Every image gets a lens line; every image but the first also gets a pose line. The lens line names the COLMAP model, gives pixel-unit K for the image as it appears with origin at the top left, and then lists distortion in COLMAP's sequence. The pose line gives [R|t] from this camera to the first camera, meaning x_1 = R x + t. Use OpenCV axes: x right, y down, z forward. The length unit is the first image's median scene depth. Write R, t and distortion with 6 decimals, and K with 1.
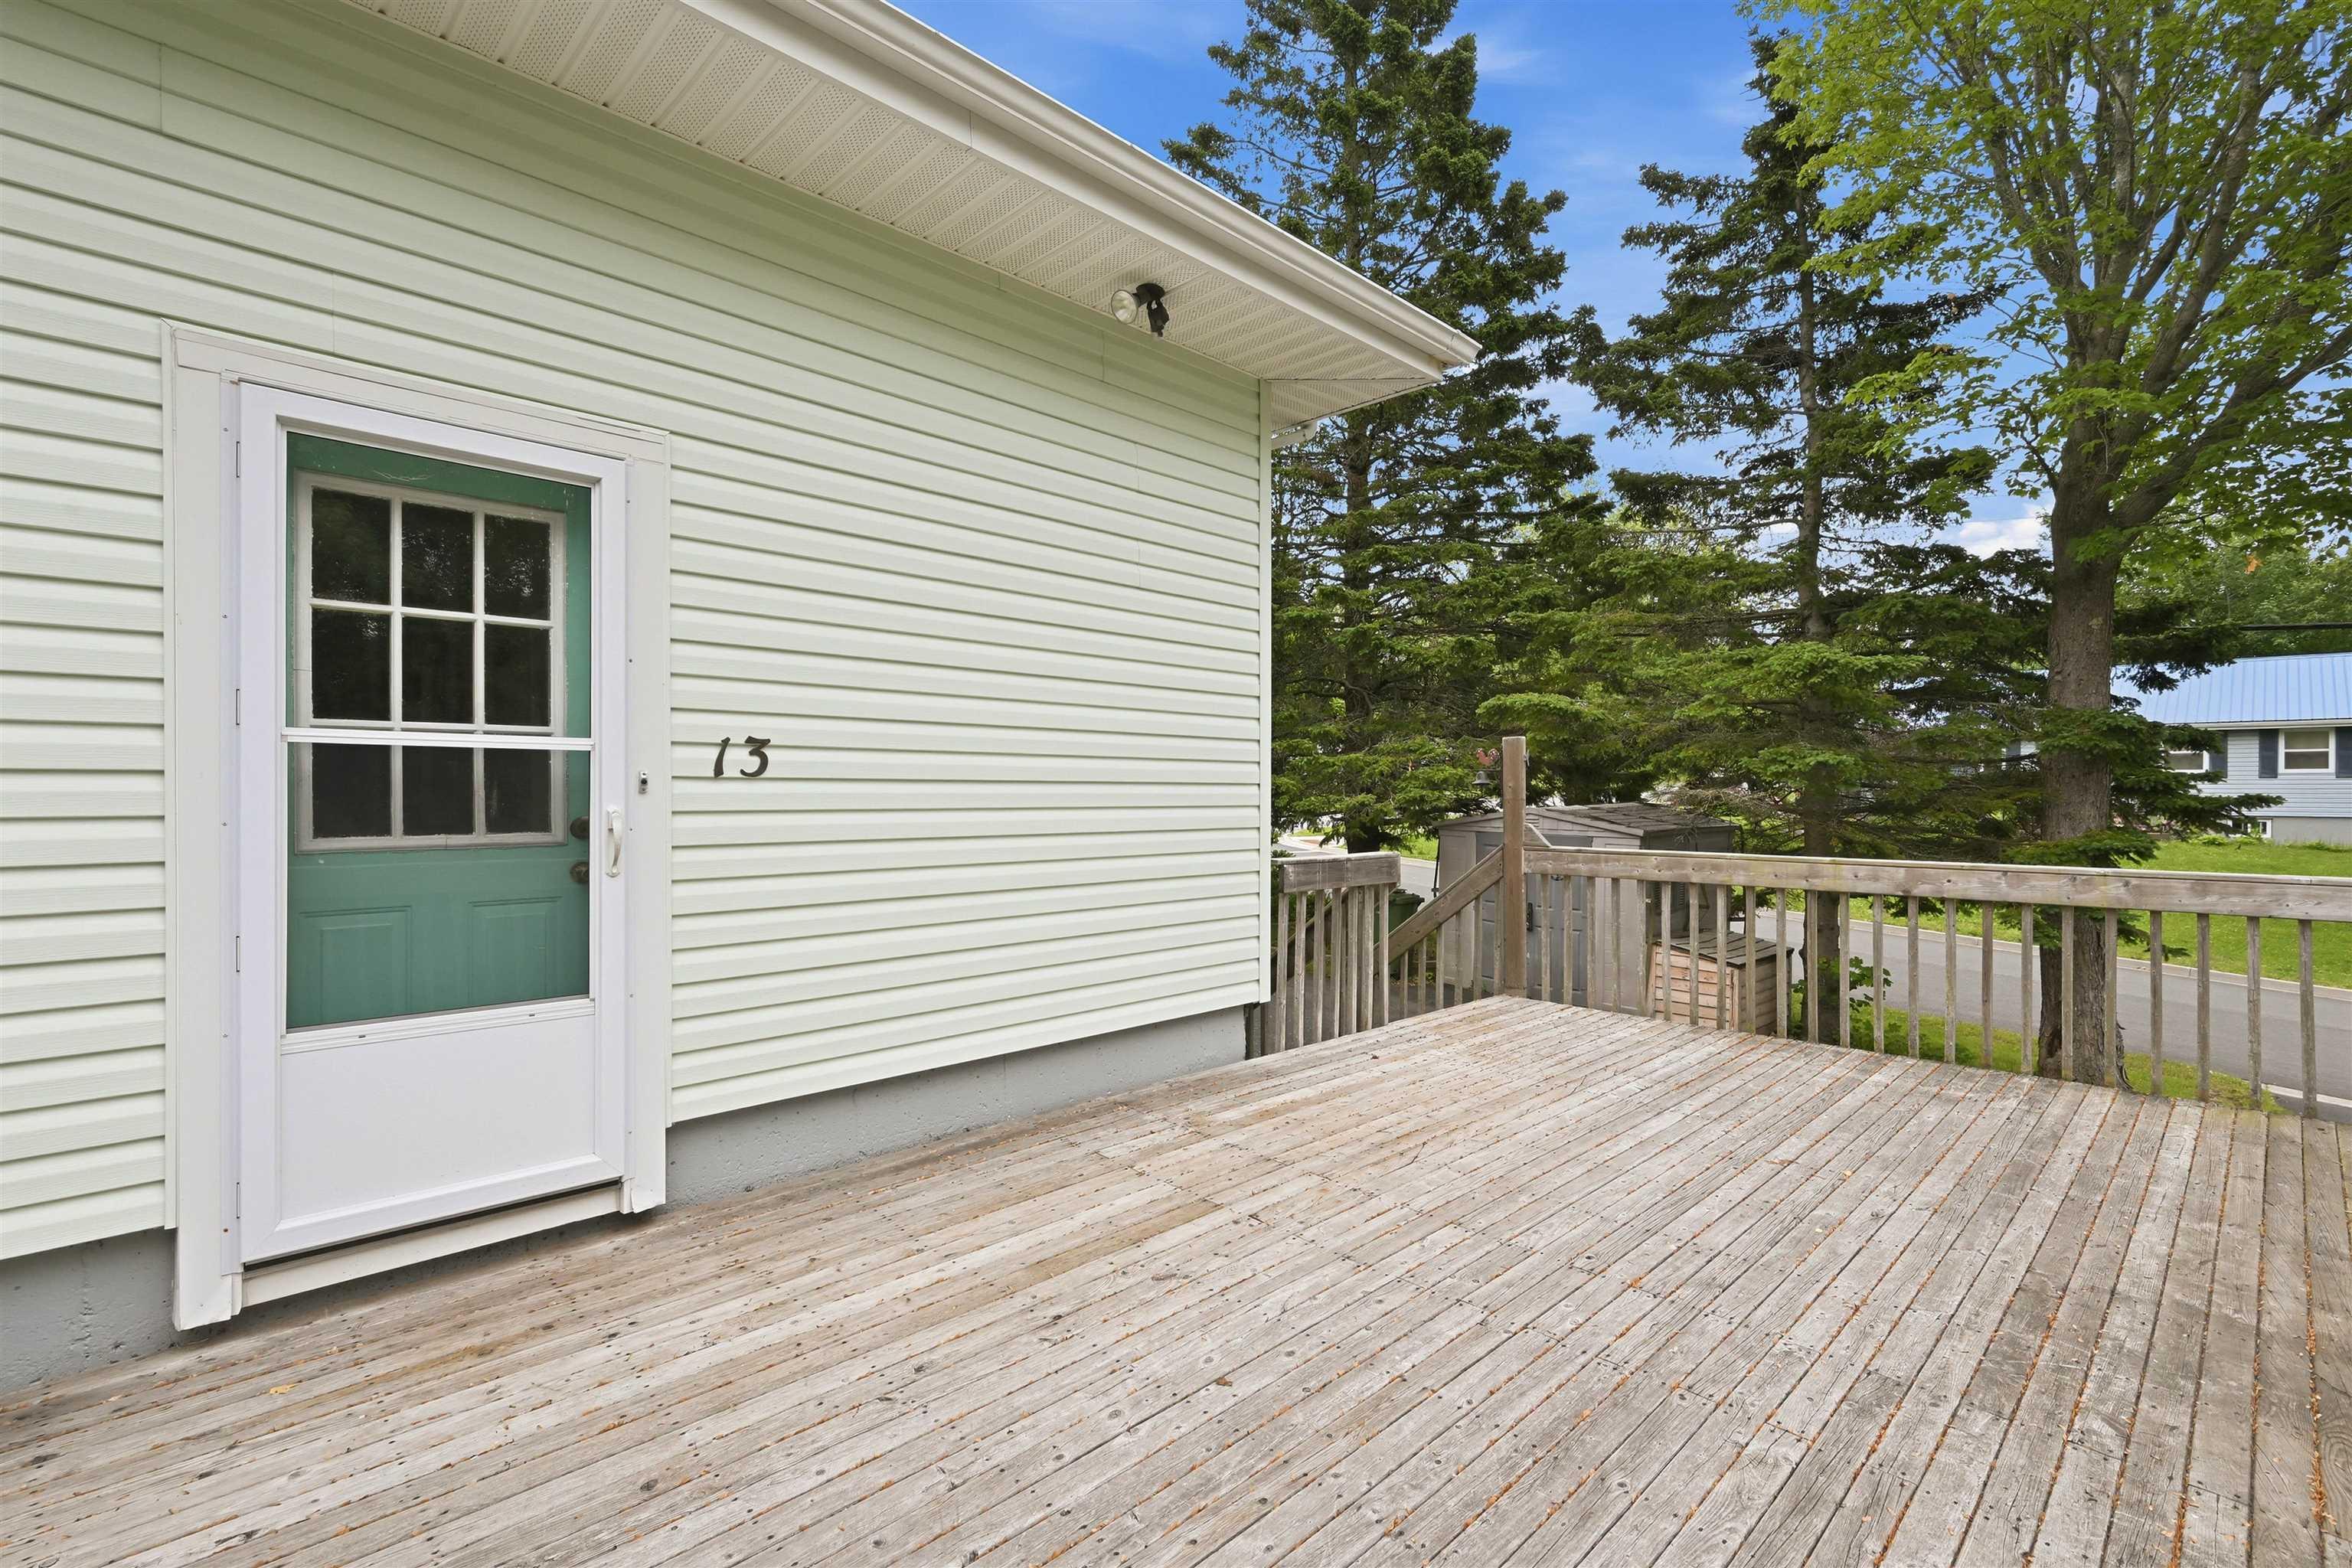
lens RADIAL K [[1073.8, 0, 1179.0], [0, 1073.8, 784.0], [0, 0, 1]] dist [0.000121, 0.000523]
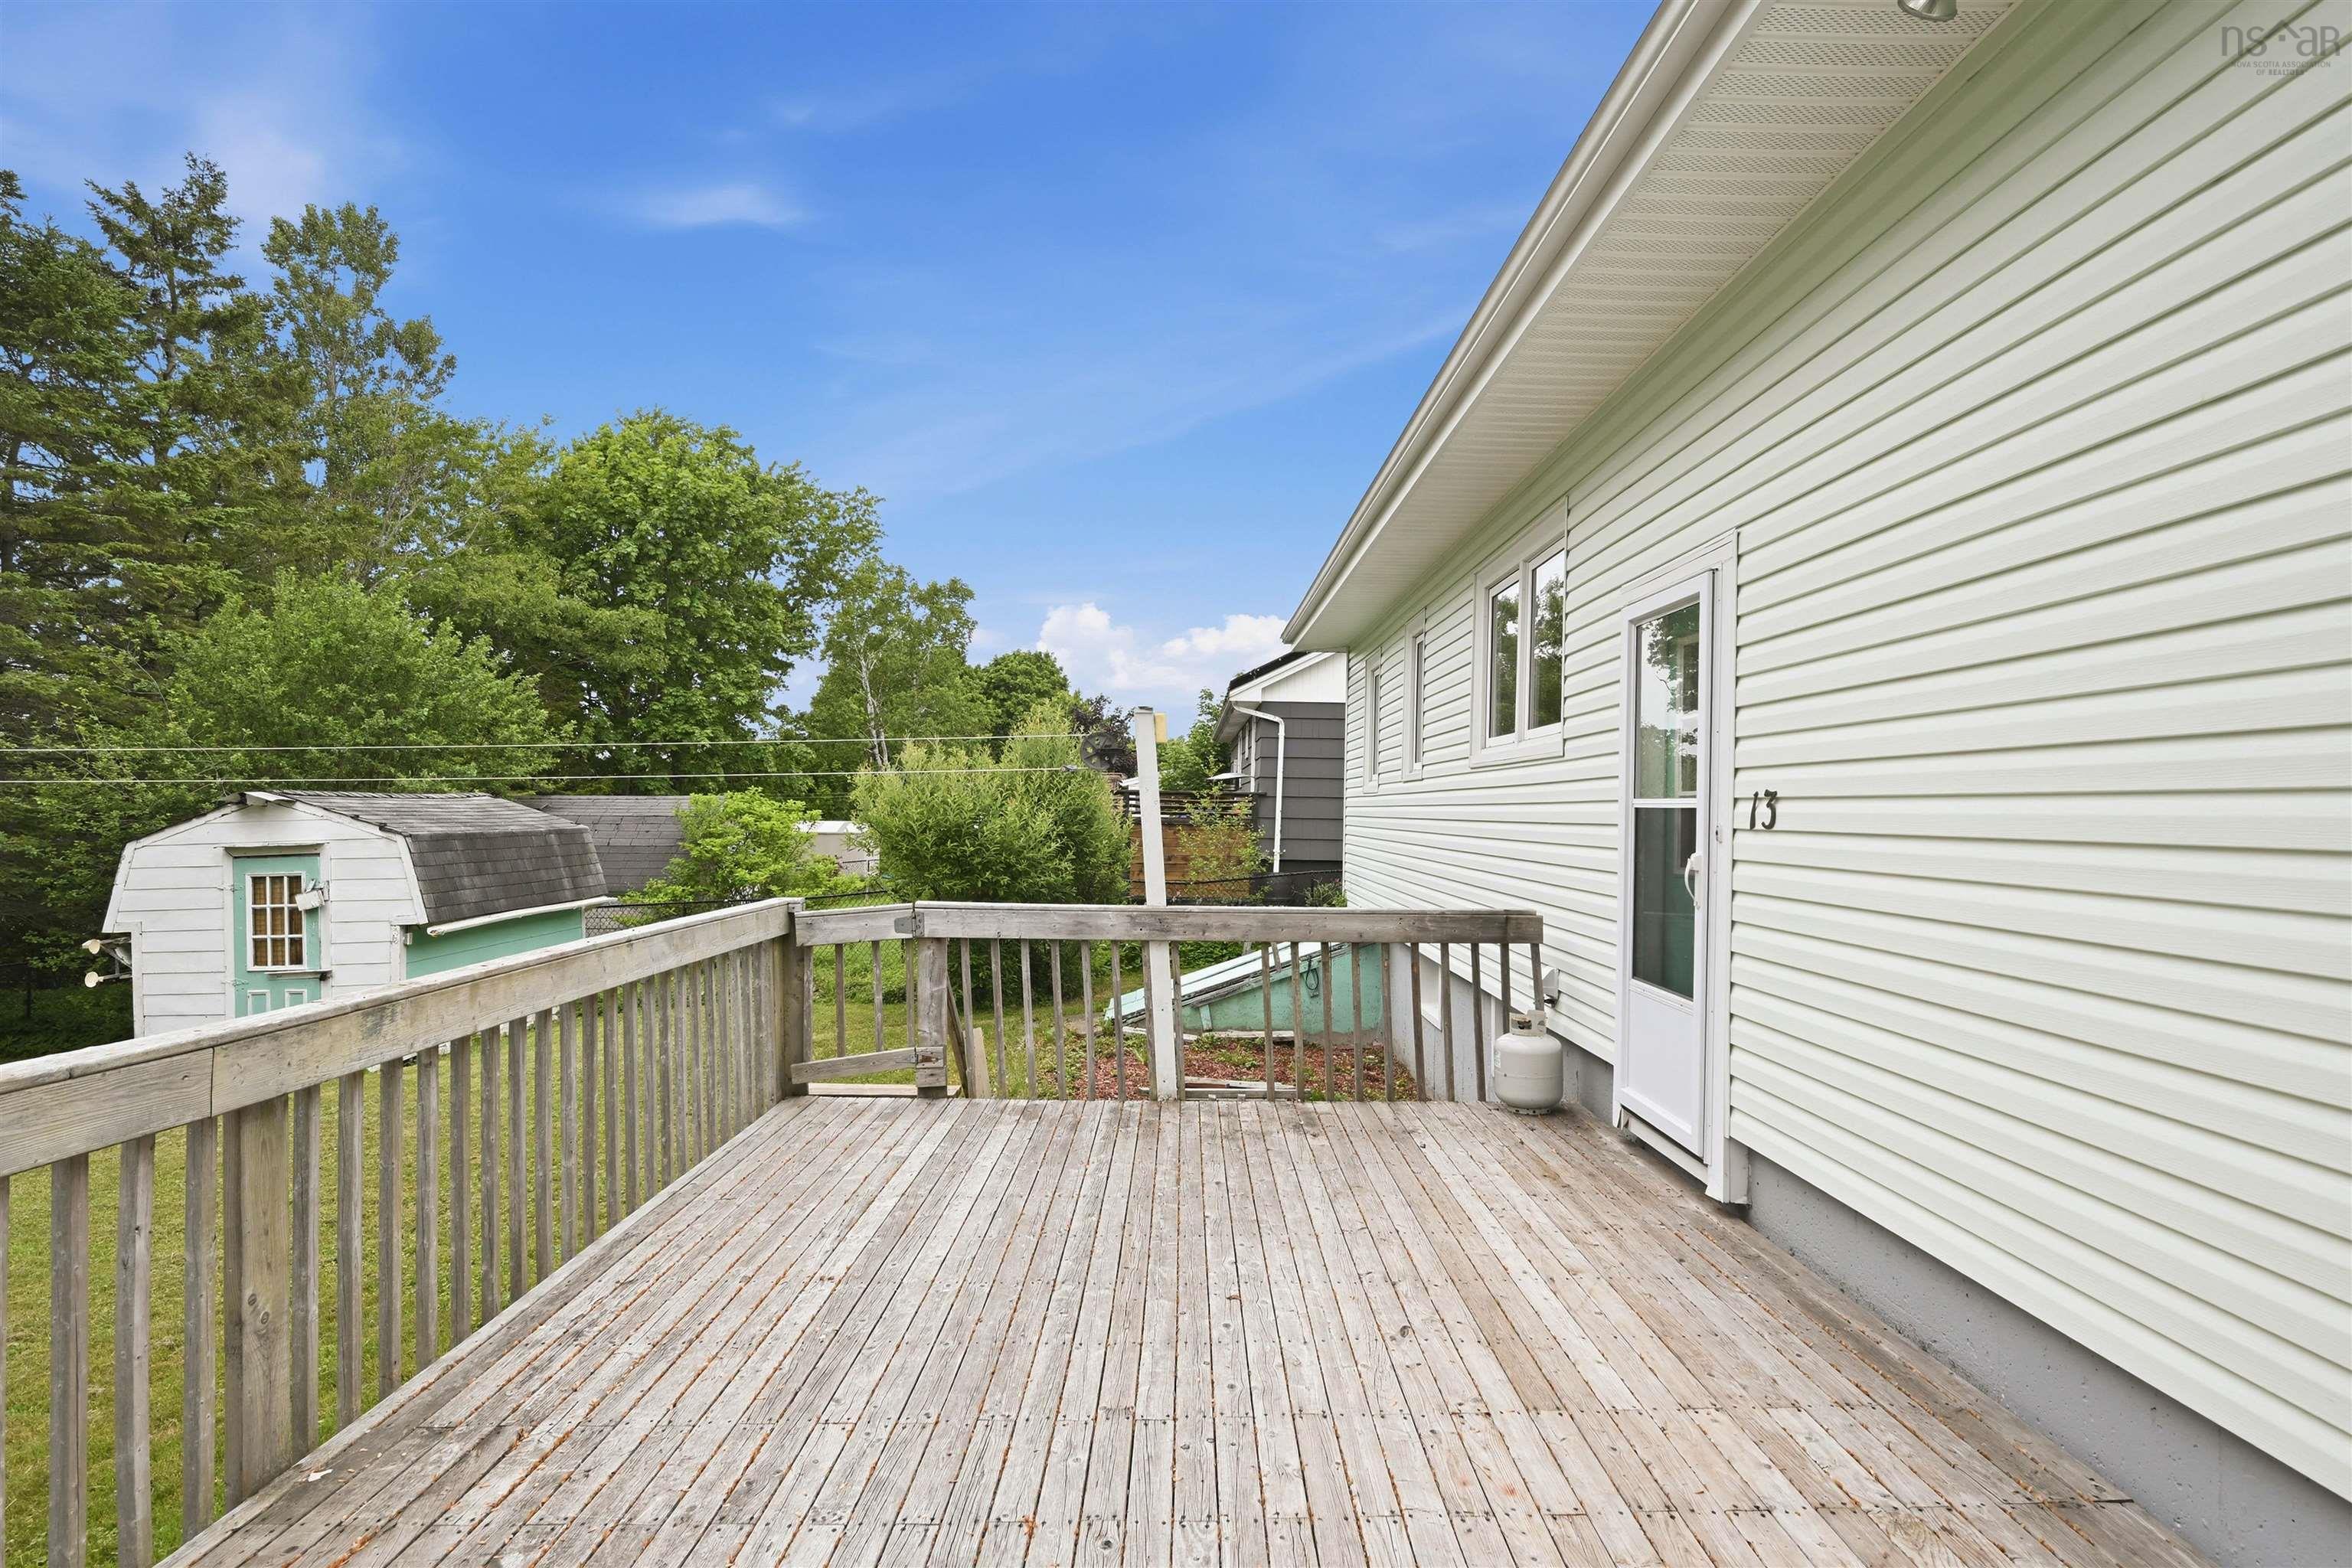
lens RADIAL K [[1243.2, 0, 1173.1], [0, 1243.2, 787.3], [0, 0, 1]] dist [-0.003325, -0.000088]
pose [[-0.706260, -0.028200, -0.707391, 0.889656], [-0.017630, 0.999597, -0.022247, -0.011192], [0.707733, -0.003241, -0.706472, 1.537545]]
